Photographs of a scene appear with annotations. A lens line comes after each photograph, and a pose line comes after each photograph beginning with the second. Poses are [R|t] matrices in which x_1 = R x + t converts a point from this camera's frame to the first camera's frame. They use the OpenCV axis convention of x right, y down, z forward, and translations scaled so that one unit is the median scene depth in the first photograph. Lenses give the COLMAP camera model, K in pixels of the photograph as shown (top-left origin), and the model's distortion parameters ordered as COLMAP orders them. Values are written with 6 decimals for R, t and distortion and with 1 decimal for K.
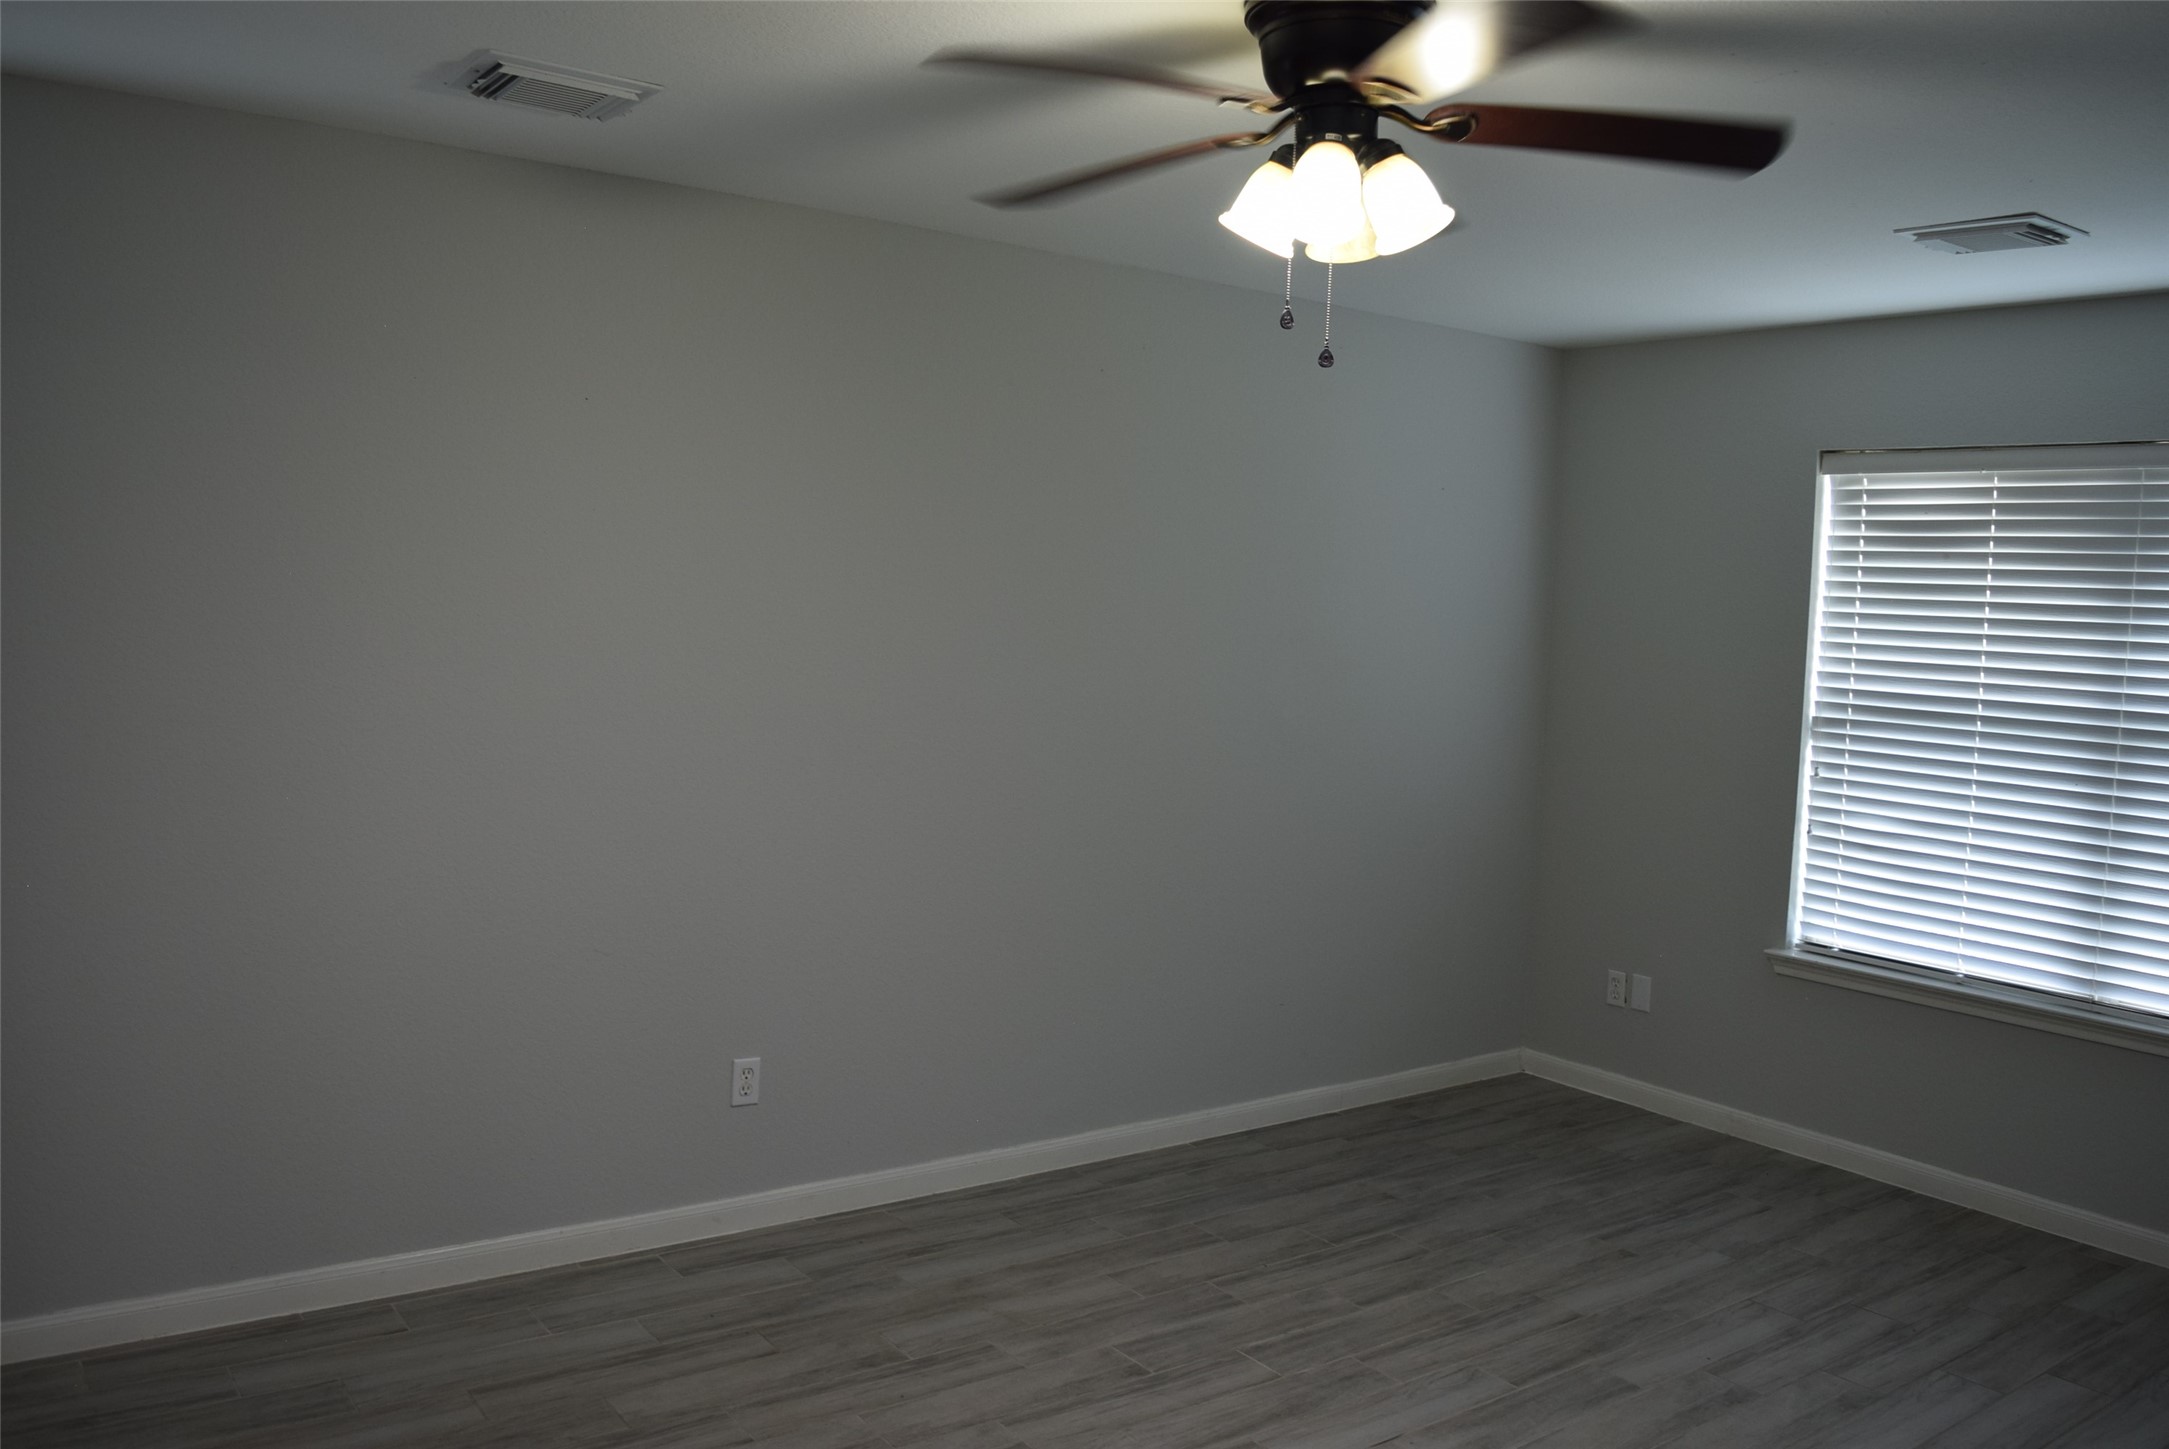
lens RADIAL K [[1708.1, 0, 1089.0], [0, 1708.1, 729.7], [0, 0, 1]] dist [-0.096523, 0.024542]
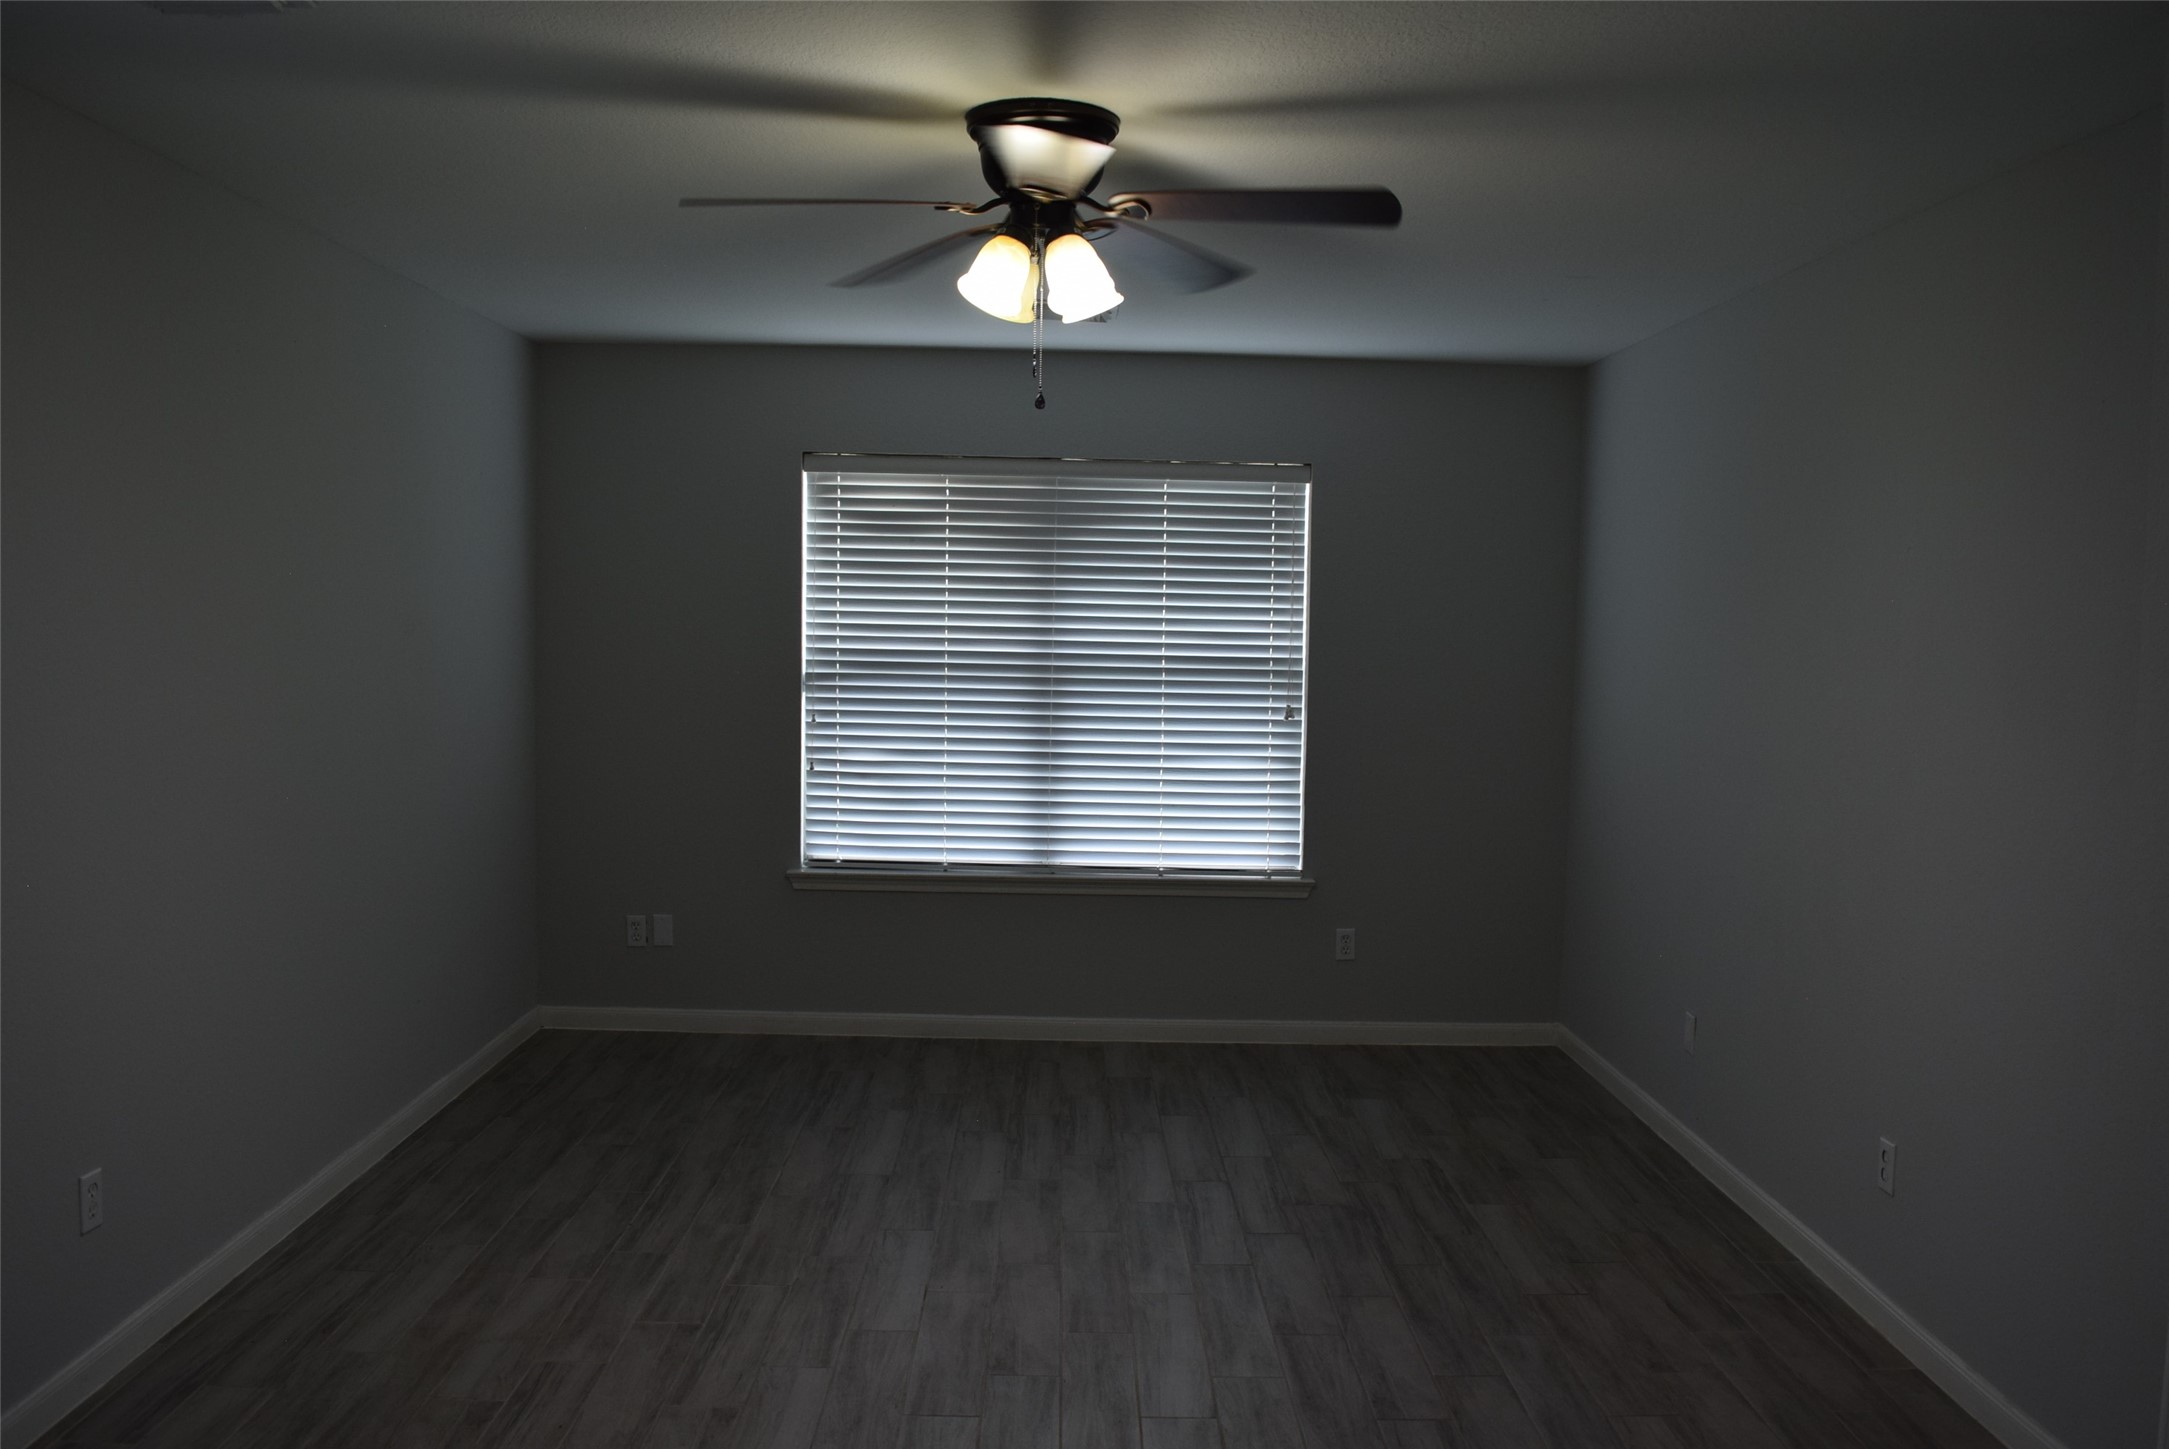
lens RADIAL K [[1708.1, 0, 1089.0], [0, 1708.1, 729.7], [0, 0, 1]] dist [-0.096523, 0.024542]
pose [[0.576596, -0.085250, 0.812570, -0.489821], [0.067642, 0.996108, 0.056507, -0.024662], [-0.814225, 0.022382, 0.580118, 0.138824]]
